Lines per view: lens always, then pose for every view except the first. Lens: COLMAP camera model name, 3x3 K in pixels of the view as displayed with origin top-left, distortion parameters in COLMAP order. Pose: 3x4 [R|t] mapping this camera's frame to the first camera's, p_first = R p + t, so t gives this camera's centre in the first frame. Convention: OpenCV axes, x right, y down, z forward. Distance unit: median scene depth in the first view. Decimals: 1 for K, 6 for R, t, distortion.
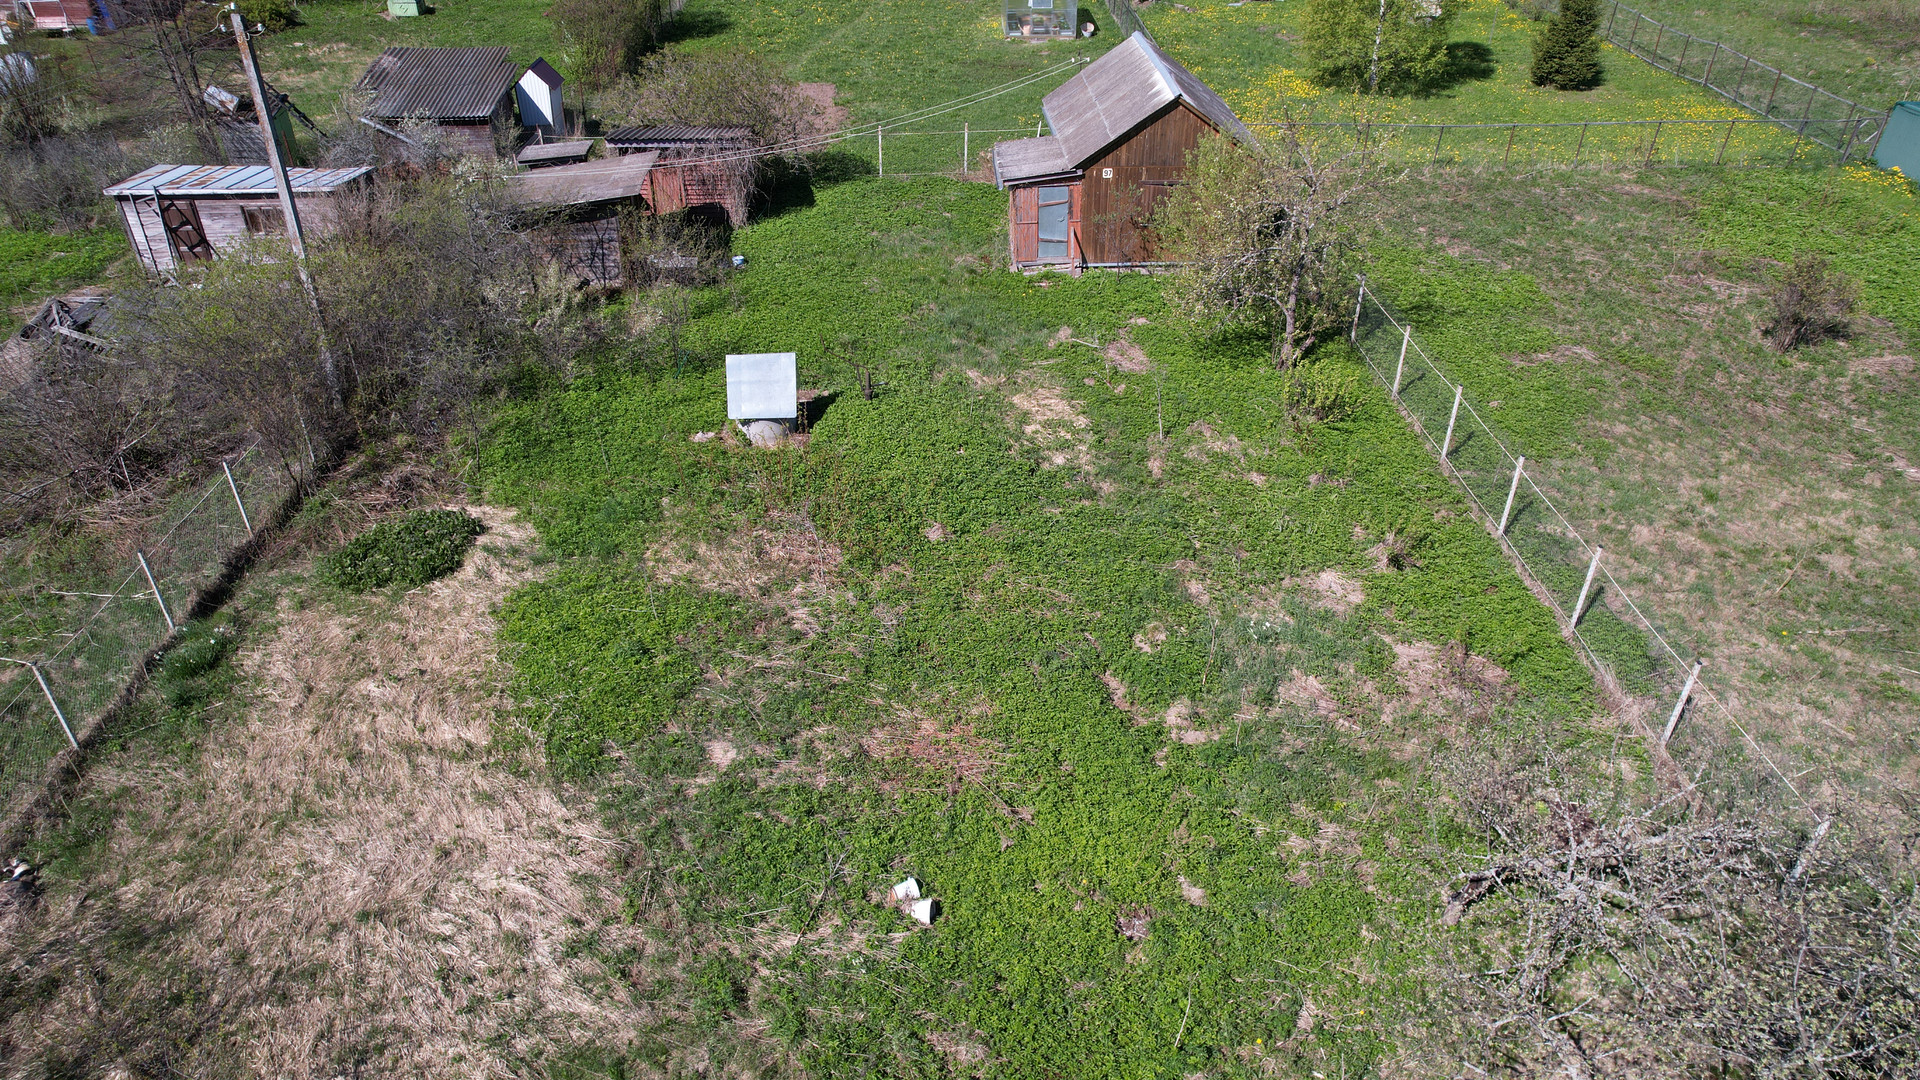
lens RADIAL K [[1217.2, 0, 960.0], [0, 1217.2, 540.0], [0, 0, 1]] dist [-0.092481, 0.080602]
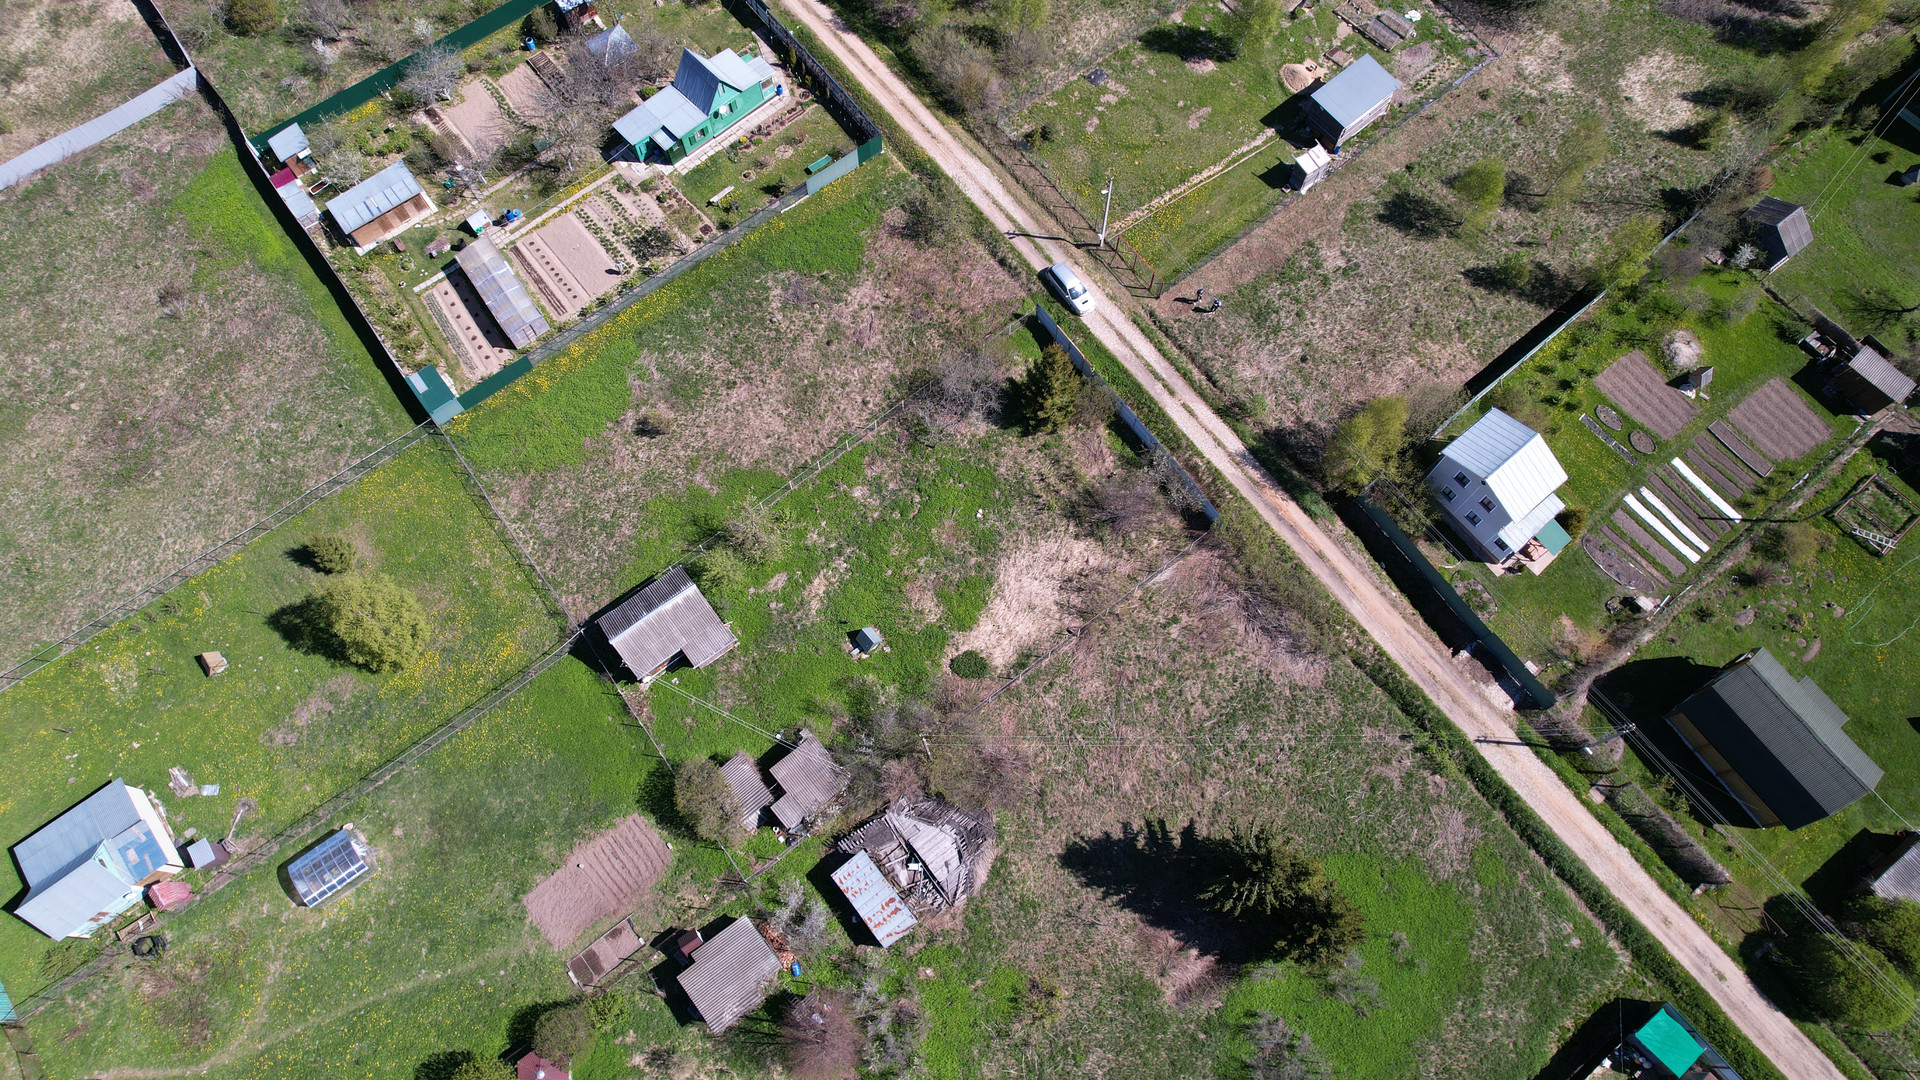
lens RADIAL K [[1204.7, 0, 968.9], [0, 1204.7, 539.3], [0, 0, 1]] dist [-0.088780, 0.070054]
pose [[-0.591260, -0.754929, 0.283714, -1.064263], [0.437337, -0.004556, 0.899286, -3.023837], [-0.677605, 0.655791, 0.332852, -0.538235]]
